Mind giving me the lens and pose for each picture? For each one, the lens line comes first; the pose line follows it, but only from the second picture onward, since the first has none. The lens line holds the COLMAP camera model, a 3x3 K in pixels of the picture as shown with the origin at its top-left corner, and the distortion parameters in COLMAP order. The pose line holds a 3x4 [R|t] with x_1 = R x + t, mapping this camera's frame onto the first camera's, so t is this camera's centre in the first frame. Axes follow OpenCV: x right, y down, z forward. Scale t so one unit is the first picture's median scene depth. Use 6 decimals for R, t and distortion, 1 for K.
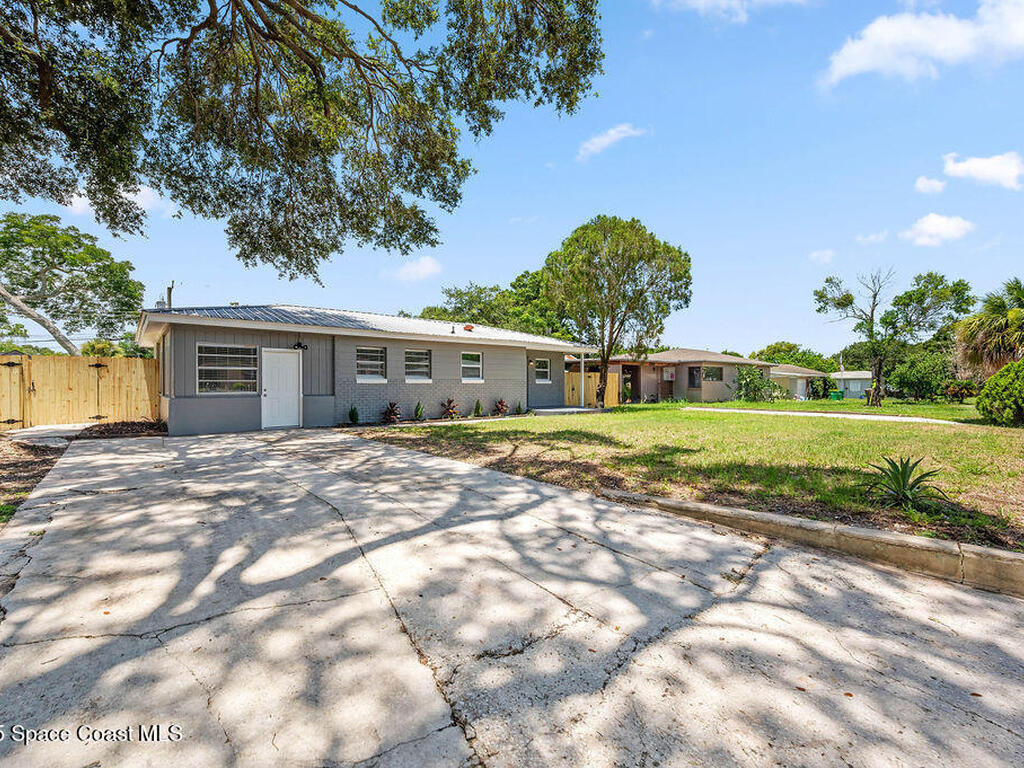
lens RADIAL K [[453.1, 0, 514.3], [0, 453.1, 384.4], [0, 0, 1]] dist [0.000890, -0.001112]
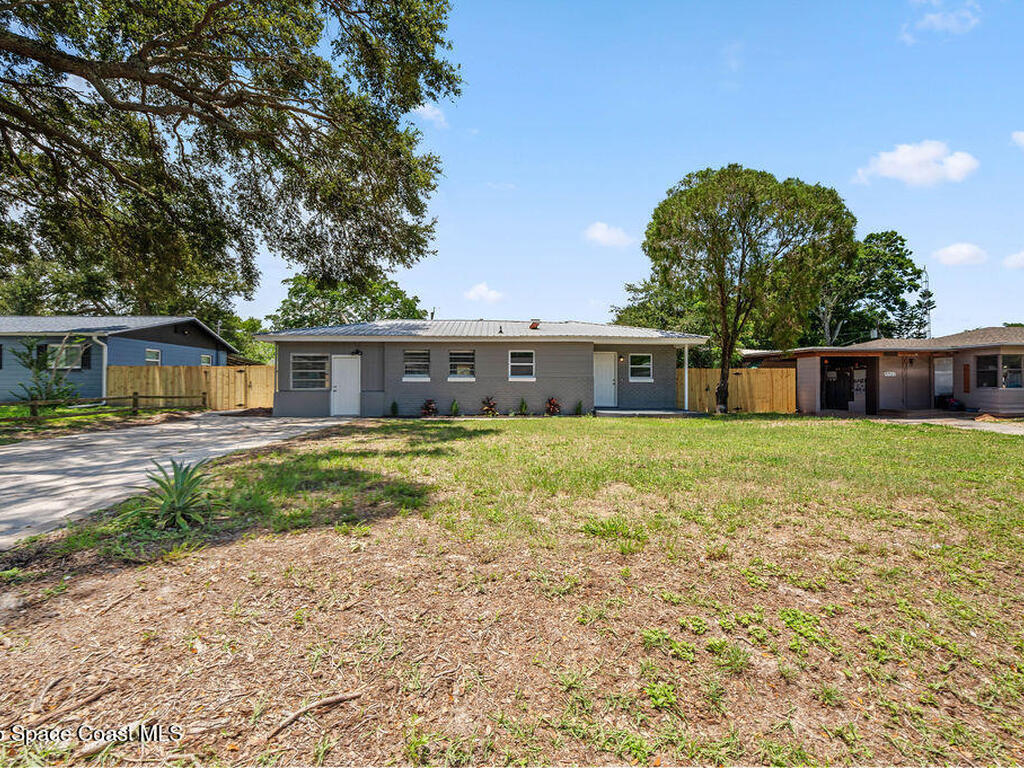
lens RADIAL K [[453.1, 0, 514.3], [0, 453.1, 384.4], [0, 0, 1]] dist [0.000890, -0.001112]
pose [[0.783433, -0.001360, -0.621475, 0.528252], [-0.000801, 0.999995, -0.003197, 0.007211], [0.621476, 0.003003, 0.783428, 0.213299]]
